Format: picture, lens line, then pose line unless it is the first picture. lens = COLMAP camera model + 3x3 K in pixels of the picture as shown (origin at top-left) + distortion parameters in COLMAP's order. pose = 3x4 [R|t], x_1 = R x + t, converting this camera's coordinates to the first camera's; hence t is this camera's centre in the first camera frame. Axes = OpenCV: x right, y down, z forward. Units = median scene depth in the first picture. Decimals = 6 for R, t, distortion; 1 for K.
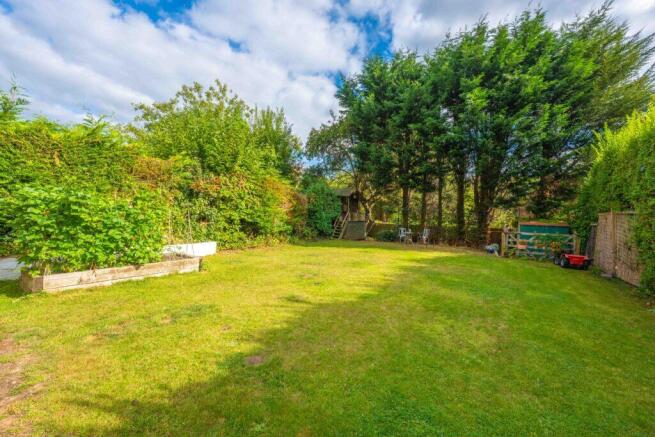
lens RADIAL K [[269.0, 0, 328.8], [0, 269.0, 220.0], [0, 0, 1]] dist [-0.001254, -0.000204]
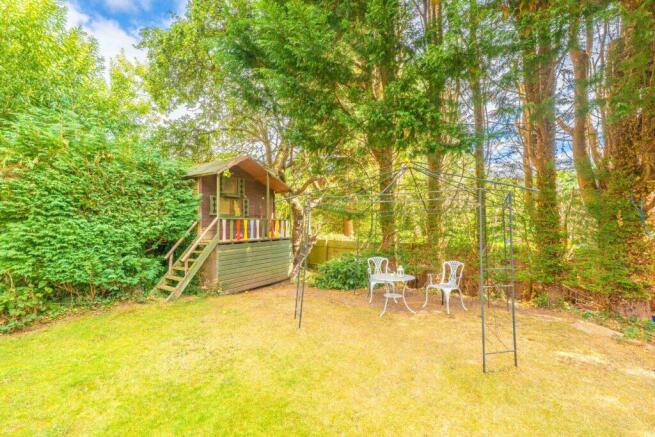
lens RADIAL K [[269.0, 0, 326.0], [0, 269.0, 217.6], [0, 0, 1]] dist [-0.001254, -0.000204]
pose [[0.999087, -0.034404, 0.025336, 0.182146], [0.035485, 0.998423, -0.043504, -0.009973], [-0.023799, 0.044363, 0.998732, 0.593175]]
